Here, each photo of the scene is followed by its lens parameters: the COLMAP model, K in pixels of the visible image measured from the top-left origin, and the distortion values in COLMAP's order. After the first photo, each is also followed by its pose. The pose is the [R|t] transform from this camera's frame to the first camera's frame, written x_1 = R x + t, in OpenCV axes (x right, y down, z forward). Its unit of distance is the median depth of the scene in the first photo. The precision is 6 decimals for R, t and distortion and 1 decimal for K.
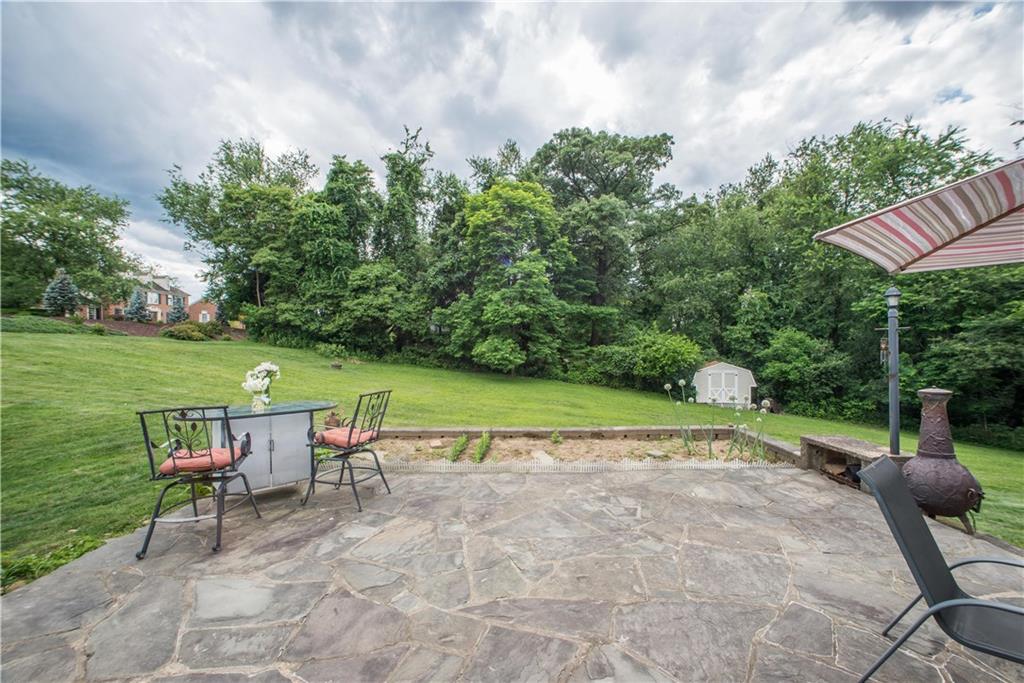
lens RADIAL K [[442.6, 0, 512.0], [0, 442.6, 341.5], [0, 0, 1]] dist [0.000569, 0.000312]
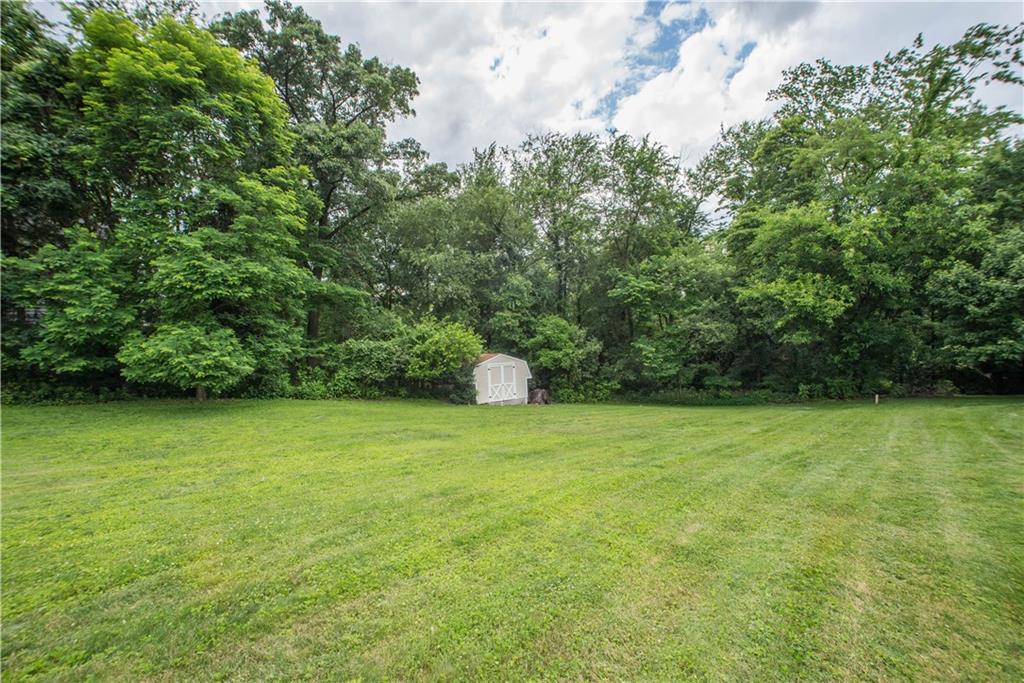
lens RADIAL K [[442.6, 0, 512.0], [0, 442.6, 341.5], [0, 0, 1]] dist [0.000569, 0.000312]
pose [[0.676540, -0.026579, 0.735926, -0.152111], [0.036693, 0.999324, 0.002359, 0.020887], [-0.735491, 0.025407, 0.677058, 0.385094]]
